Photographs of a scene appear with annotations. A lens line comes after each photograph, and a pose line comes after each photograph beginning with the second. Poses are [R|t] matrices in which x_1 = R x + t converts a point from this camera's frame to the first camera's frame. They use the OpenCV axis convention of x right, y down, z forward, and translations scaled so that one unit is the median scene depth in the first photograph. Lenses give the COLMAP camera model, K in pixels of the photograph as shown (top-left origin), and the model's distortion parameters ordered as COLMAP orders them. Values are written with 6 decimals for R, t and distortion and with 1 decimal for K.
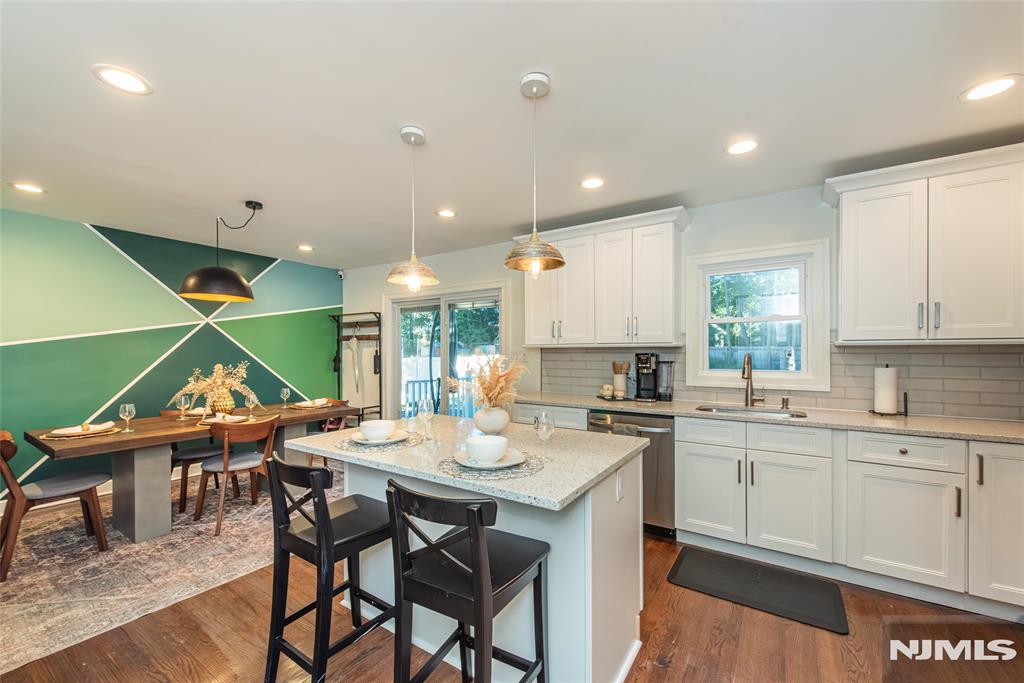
lens RADIAL K [[404.6, 0, 511.1], [0, 404.6, 352.9], [0, 0, 1]] dist [0.001092, -0.002153]
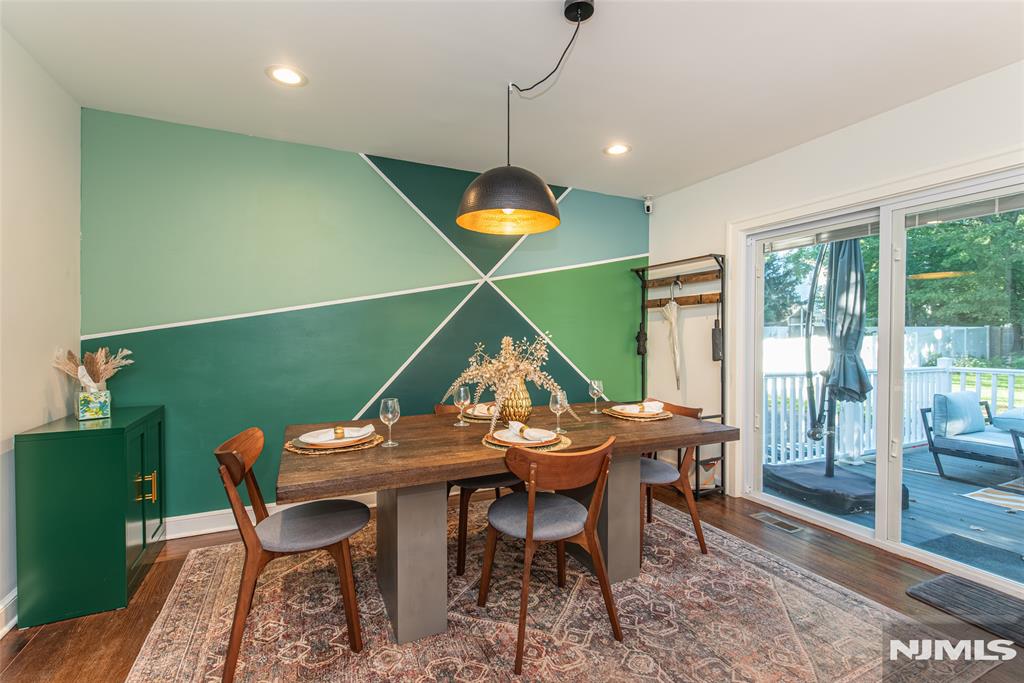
lens RADIAL K [[447.4, 0, 512.0], [0, 447.4, 341.5], [0, 0, 1]] dist [-0.000309, 0.000001]
pose [[0.852164, 0.009352, -0.523191, -0.390579], [-0.004089, 0.999929, 0.011214, 0.029663], [0.523259, -0.007417, 0.852141, 0.459394]]
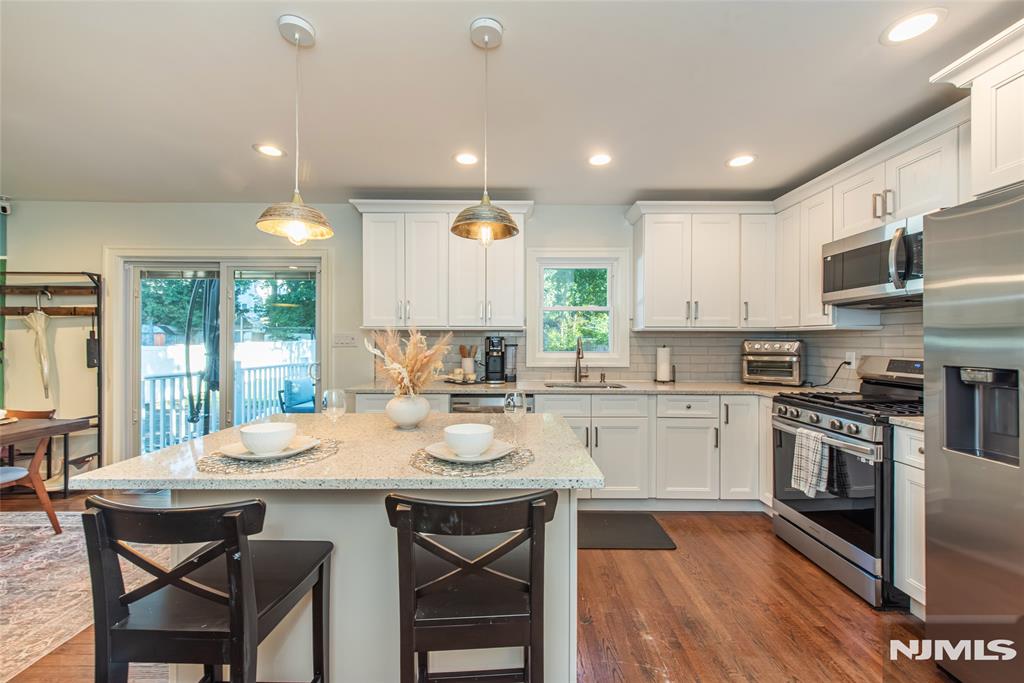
lens RADIAL K [[408.4, 0, 512.0], [0, 408.4, 341.5], [0, 0, 1]] dist [-0.000816, -0.000732]
pose [[0.832022, 0.003321, 0.554733, -0.210540], [-0.002470, 0.999994, -0.002282, 0.015874], [-0.554737, 0.000529, 0.832025, 0.110148]]
